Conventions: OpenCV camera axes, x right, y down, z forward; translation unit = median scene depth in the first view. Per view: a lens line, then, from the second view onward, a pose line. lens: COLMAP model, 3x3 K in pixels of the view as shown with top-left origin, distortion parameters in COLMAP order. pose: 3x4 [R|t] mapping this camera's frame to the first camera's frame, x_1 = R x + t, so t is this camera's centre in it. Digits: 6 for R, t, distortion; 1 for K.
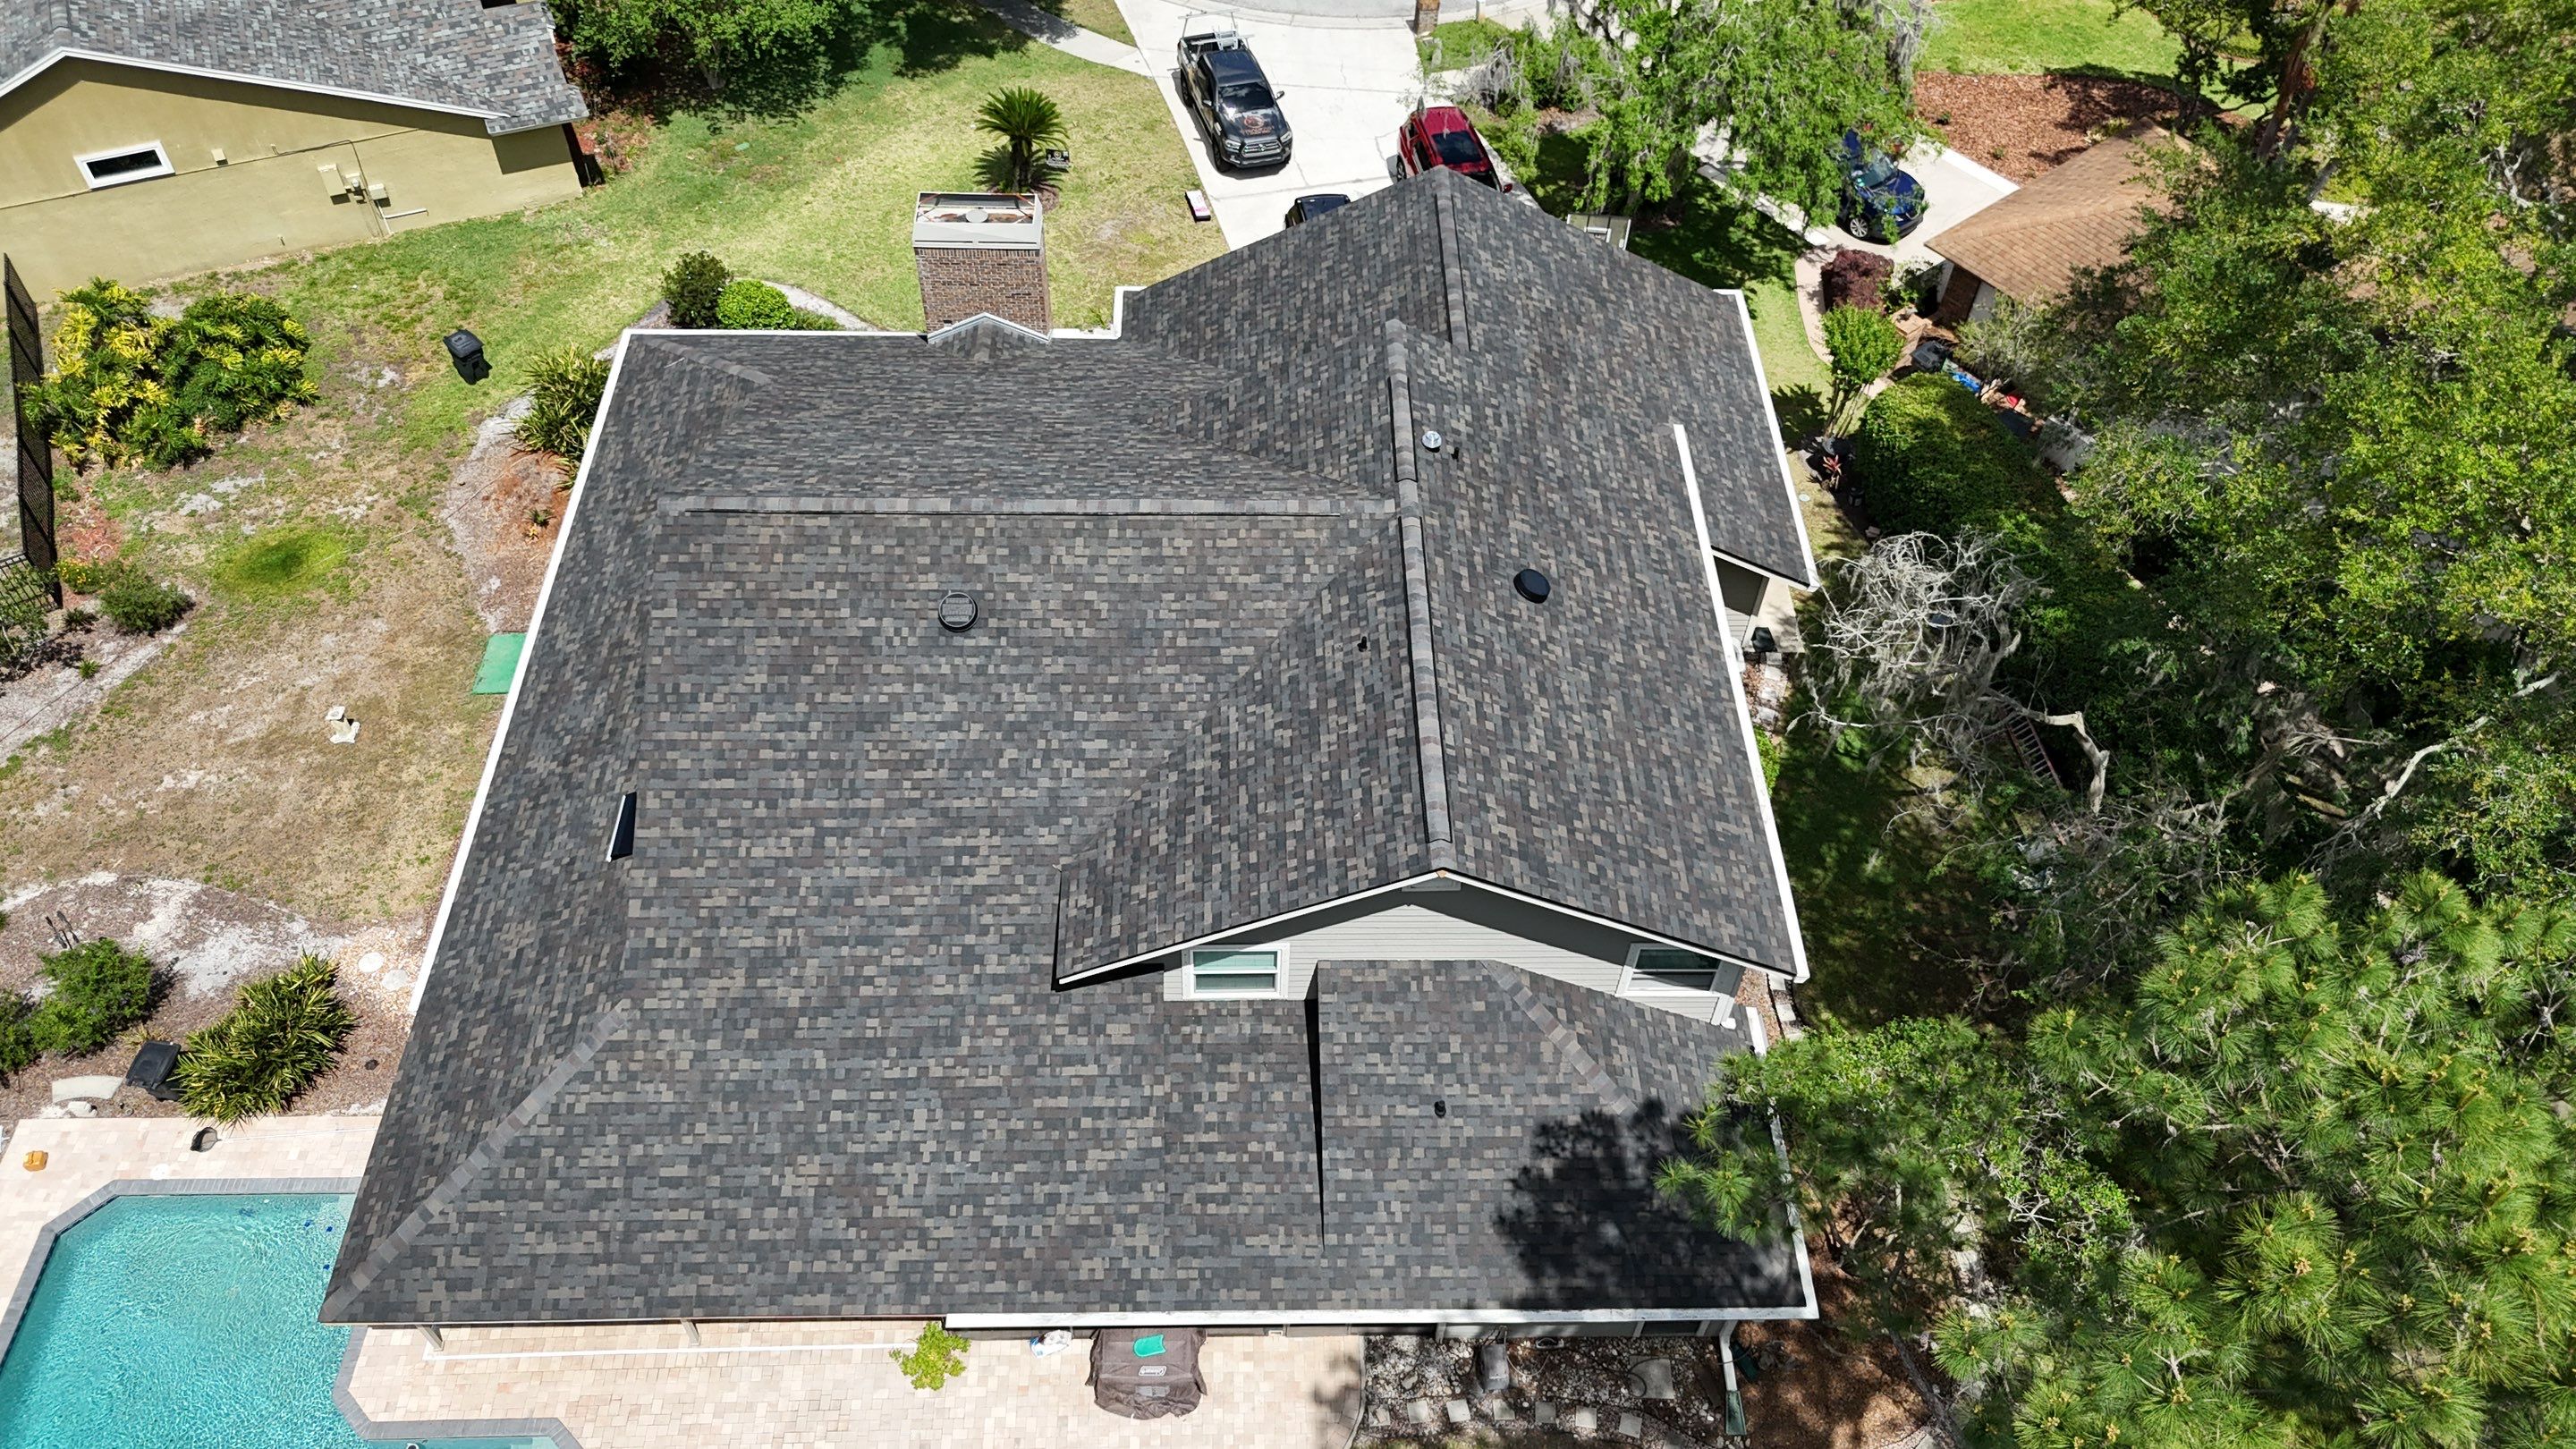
lens RADIAL K [[1894.2, 0, 1300.8], [0, 1894.2, 731.6], [0, 0, 1]] dist [0.056520, -0.043375]
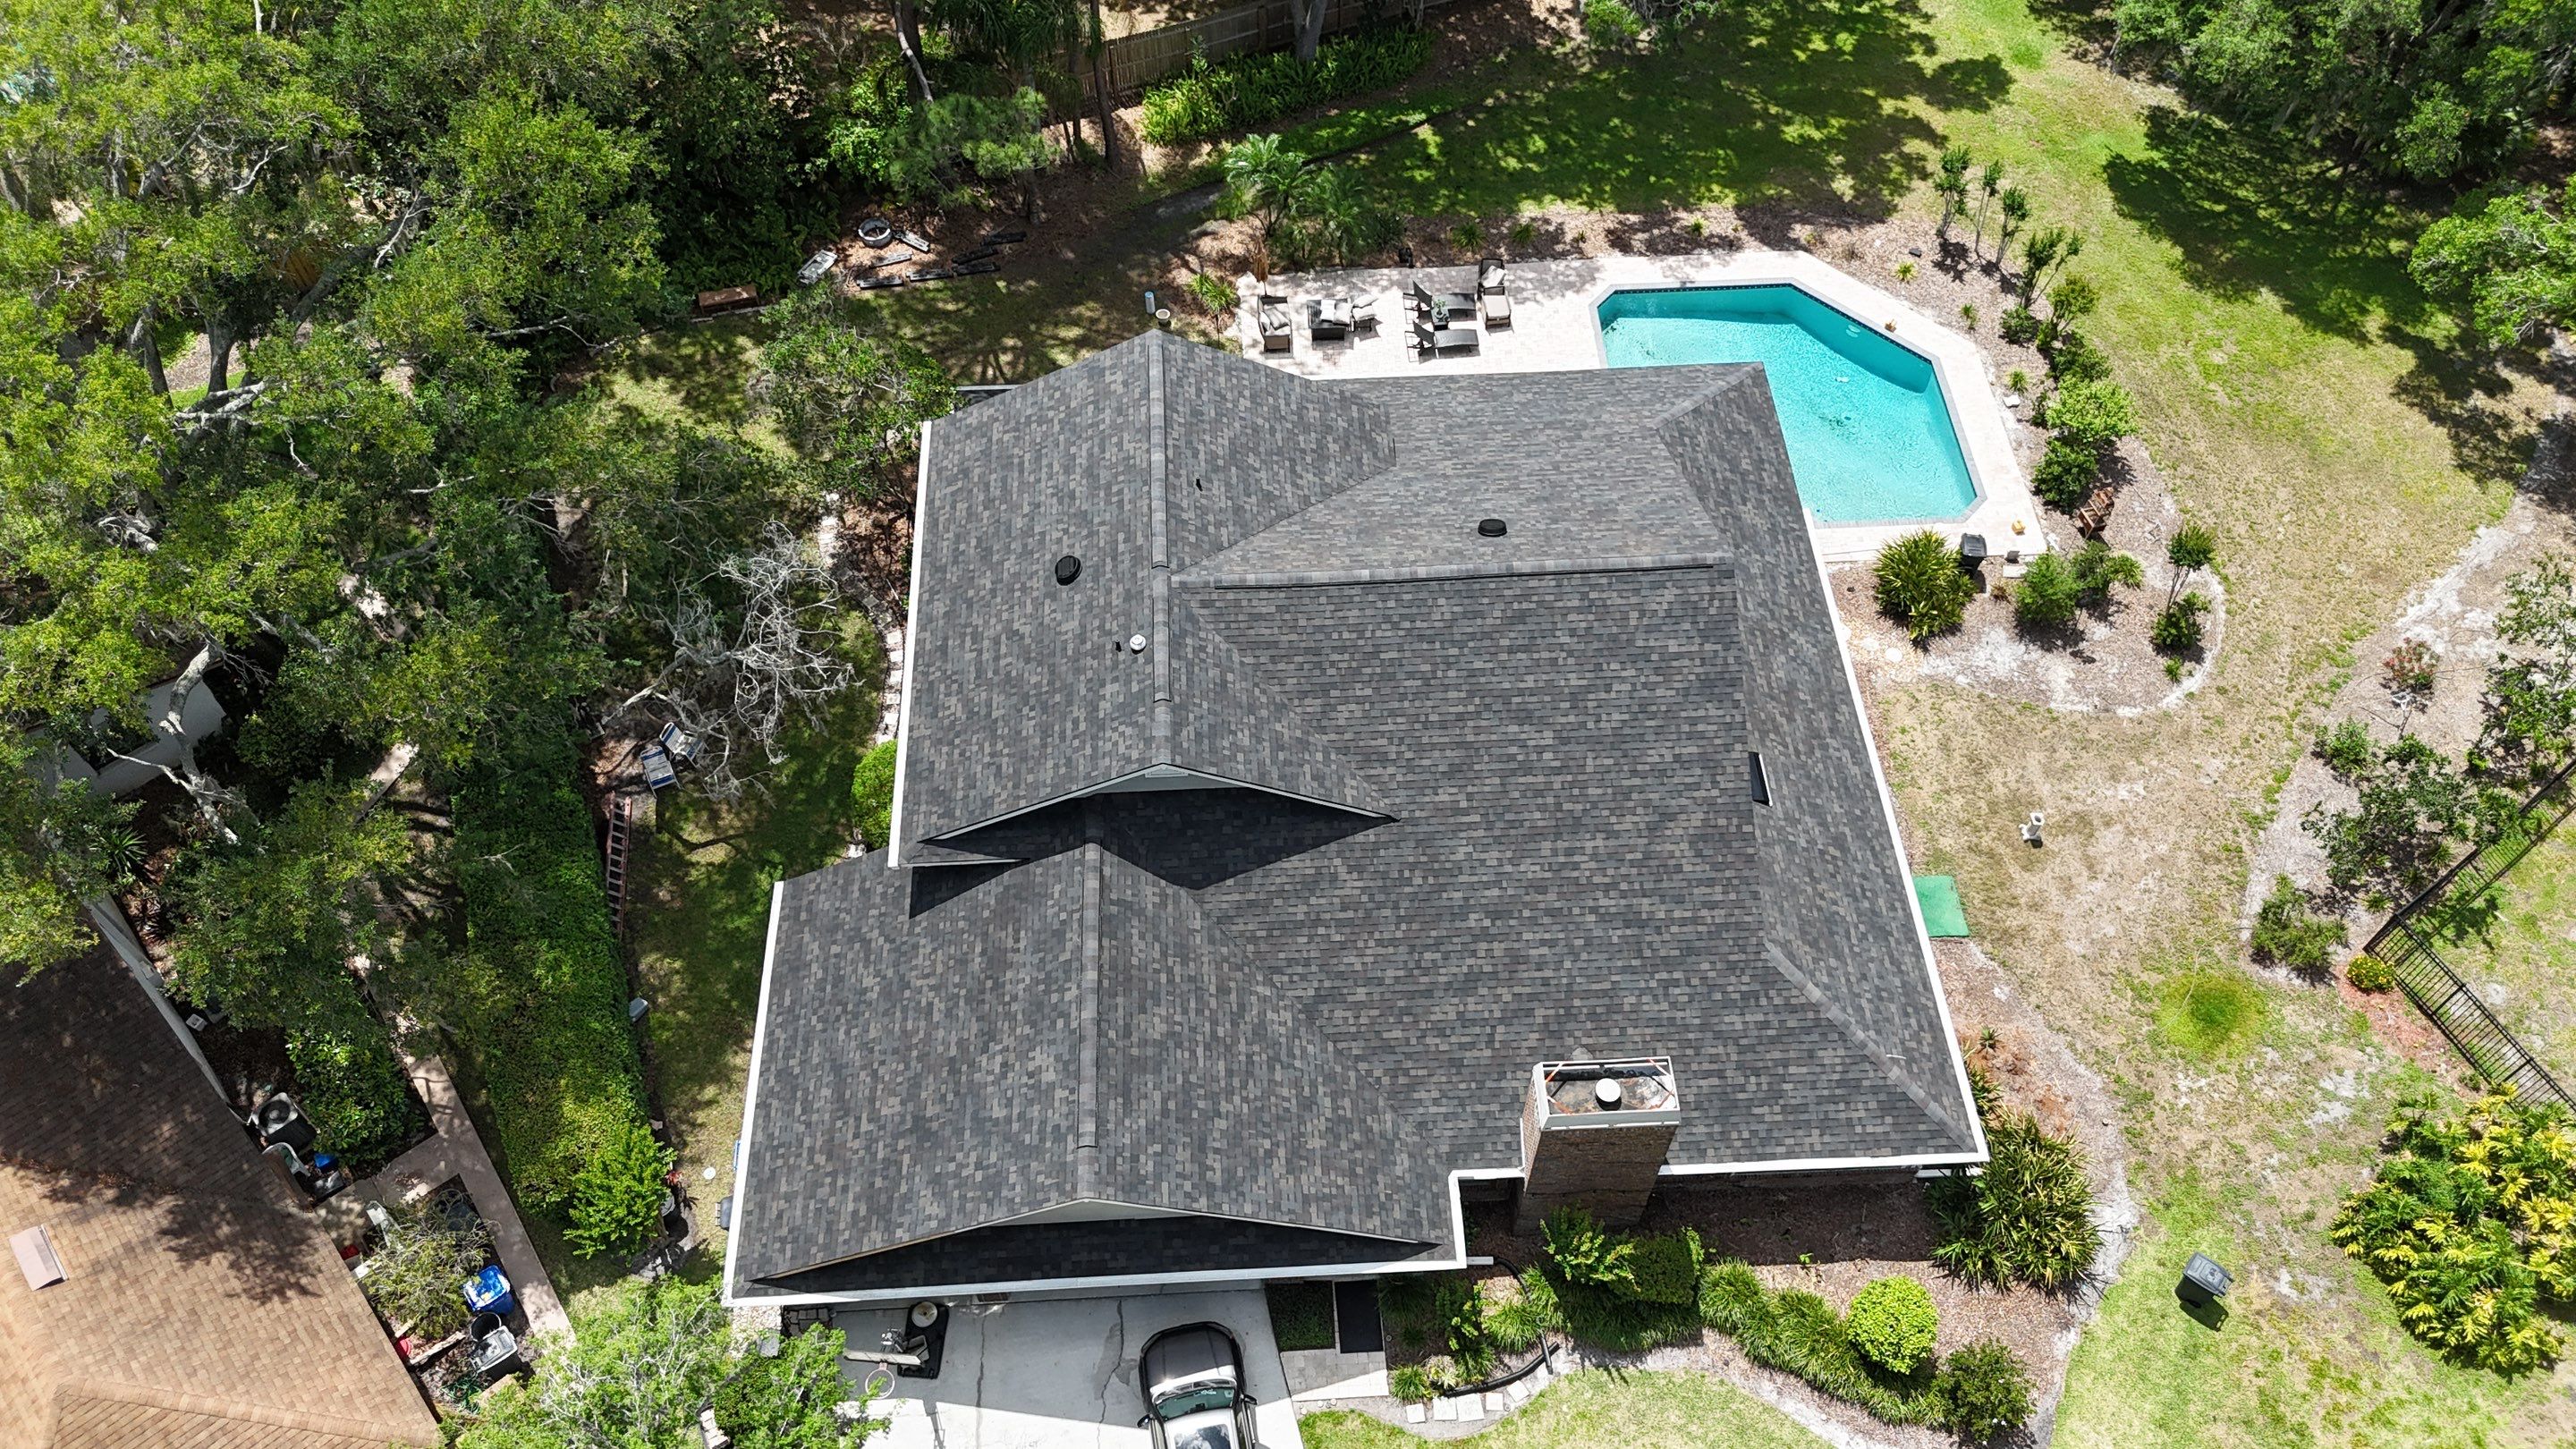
lens RADIAL K [[1894.2, 0, 1280.1], [0, 1894.2, 715.4], [0, 0, 1]] dist [0.056520, -0.043375]
pose [[-0.999387, 0.005197, -0.034622, 0.020641], [-0.034757, -0.266070, 0.963327, -1.377071], [-0.004206, 0.963940, 0.266088, 0.745387]]
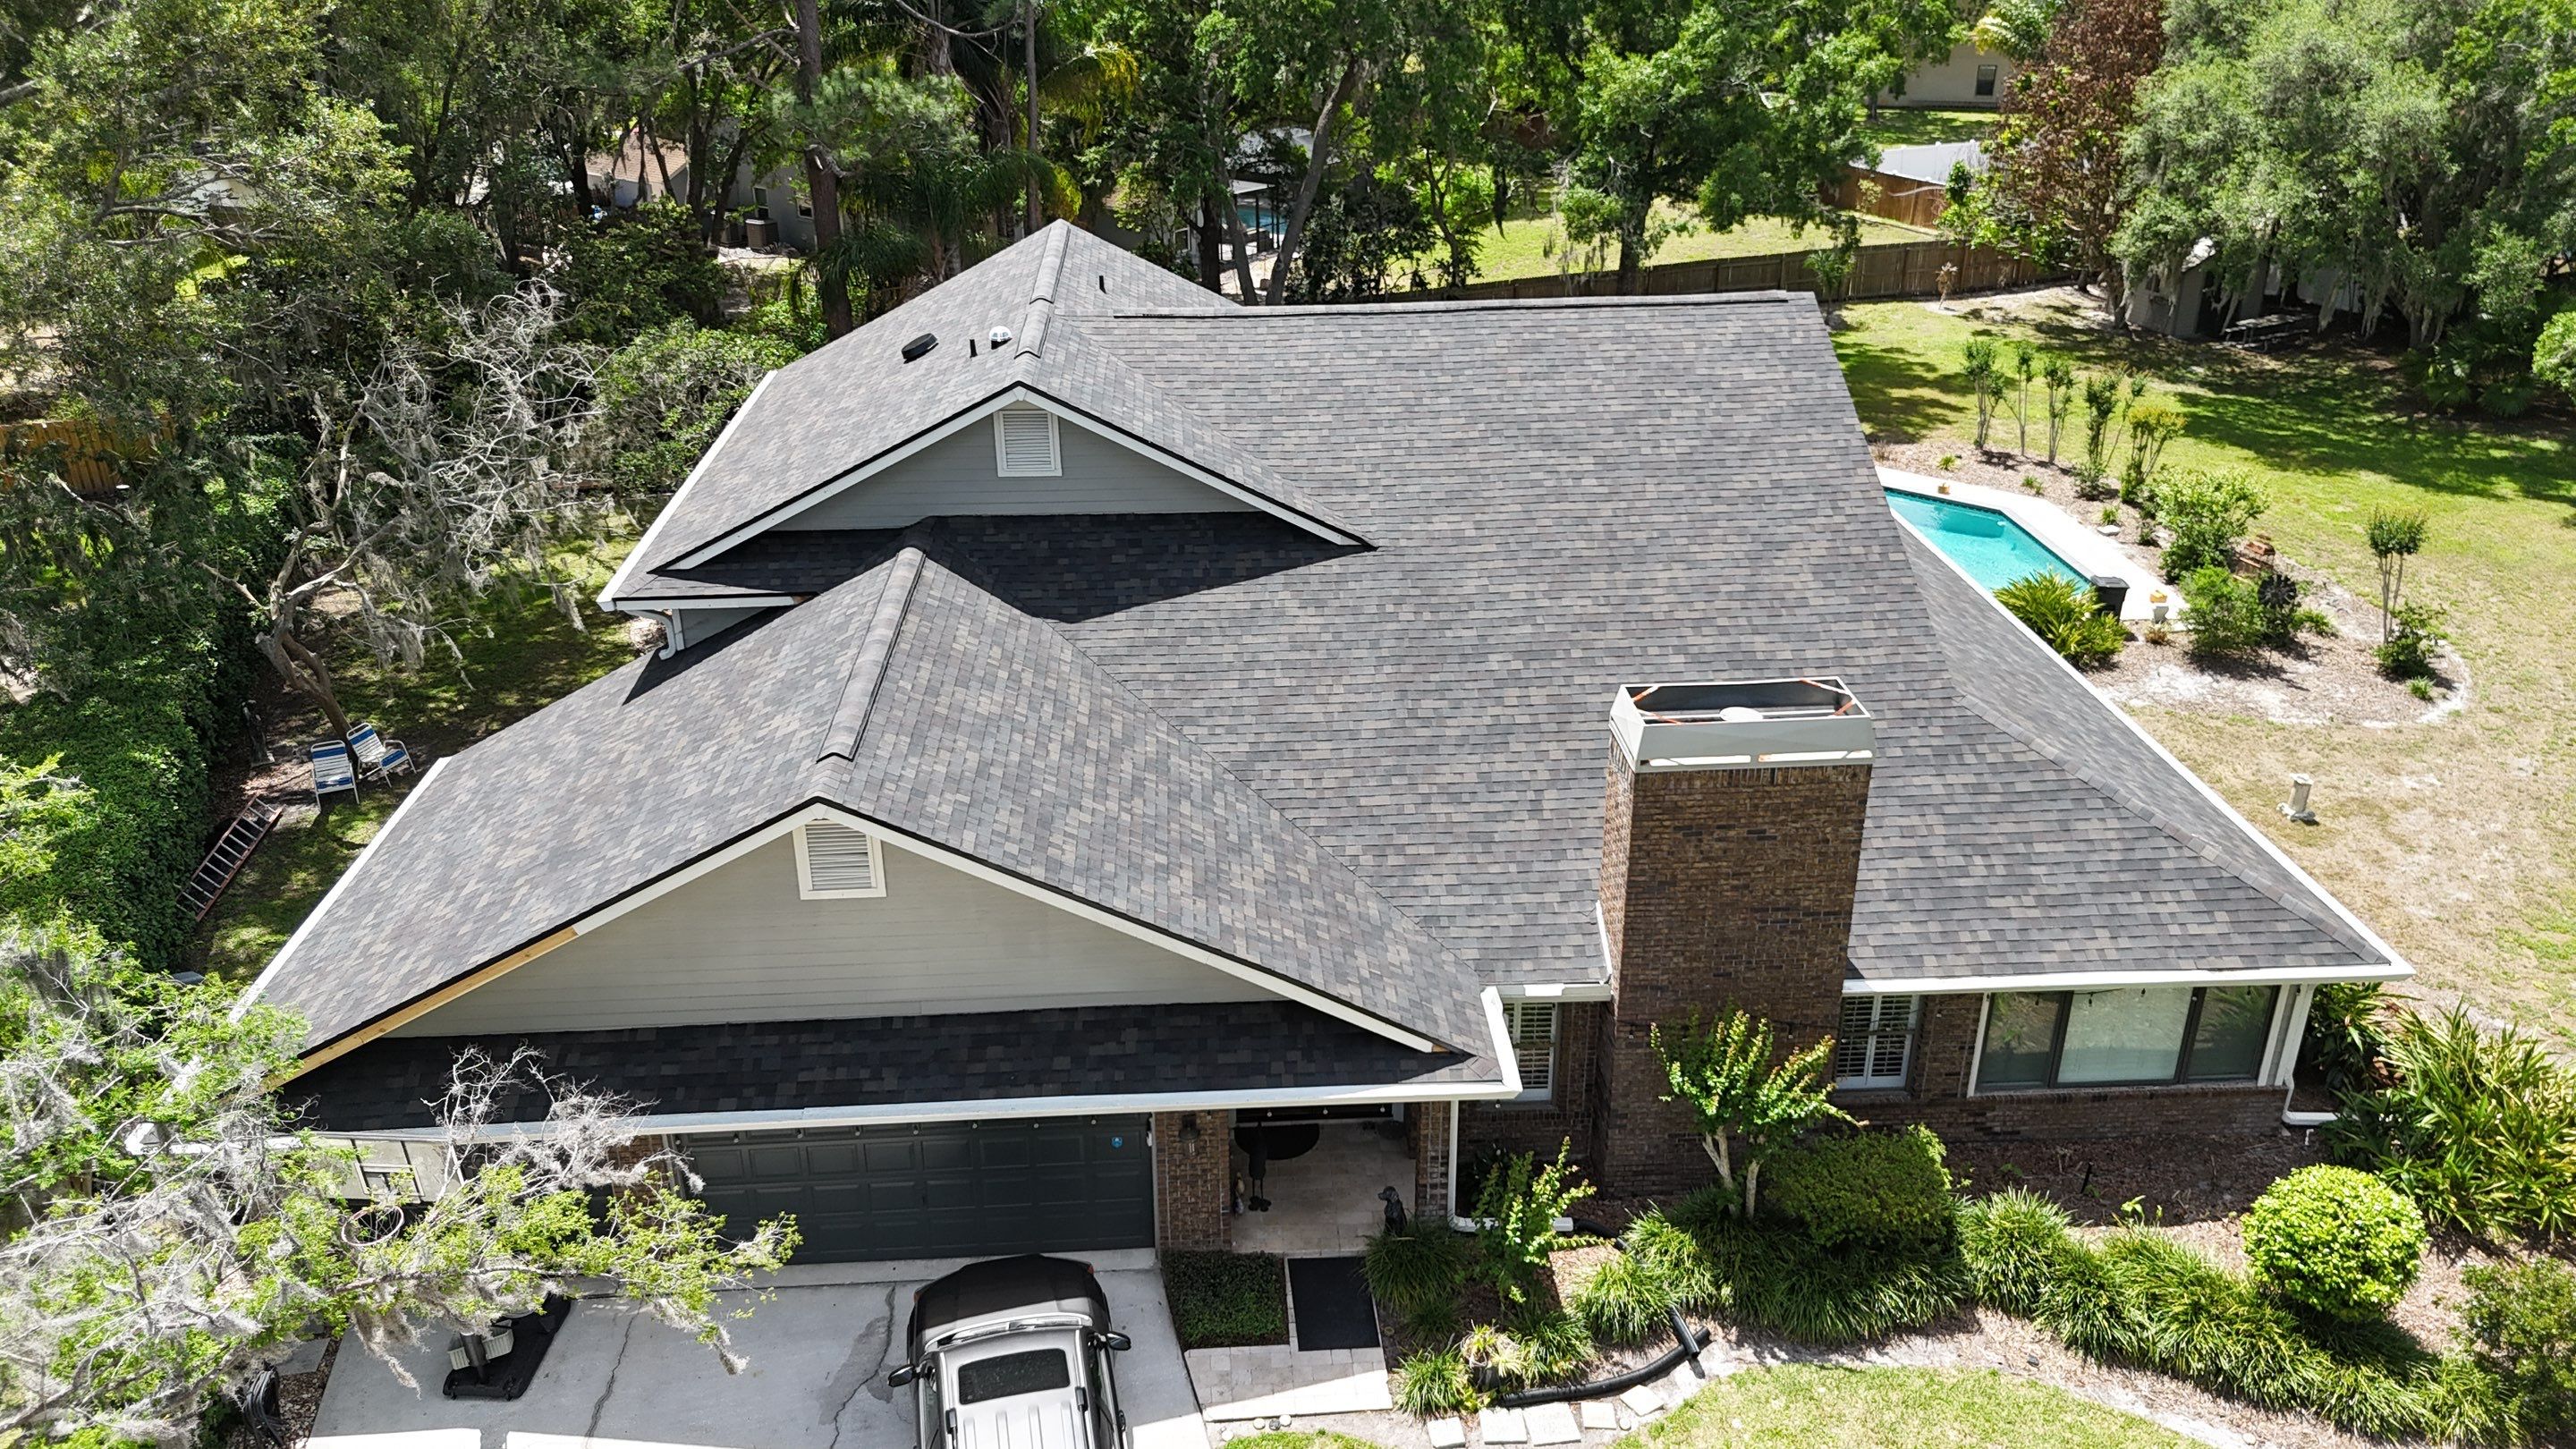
lens RADIAL K [[1894.2, 0, 1284.1], [0, 1894.2, 729.3], [0, 0, 1]] dist [0.056520, -0.043375]
pose [[-0.999197, -0.004168, -0.039857, -0.027378], [-0.039591, 0.256707, 0.965678, -0.980434], [0.006207, 0.966480, -0.256666, 1.440576]]
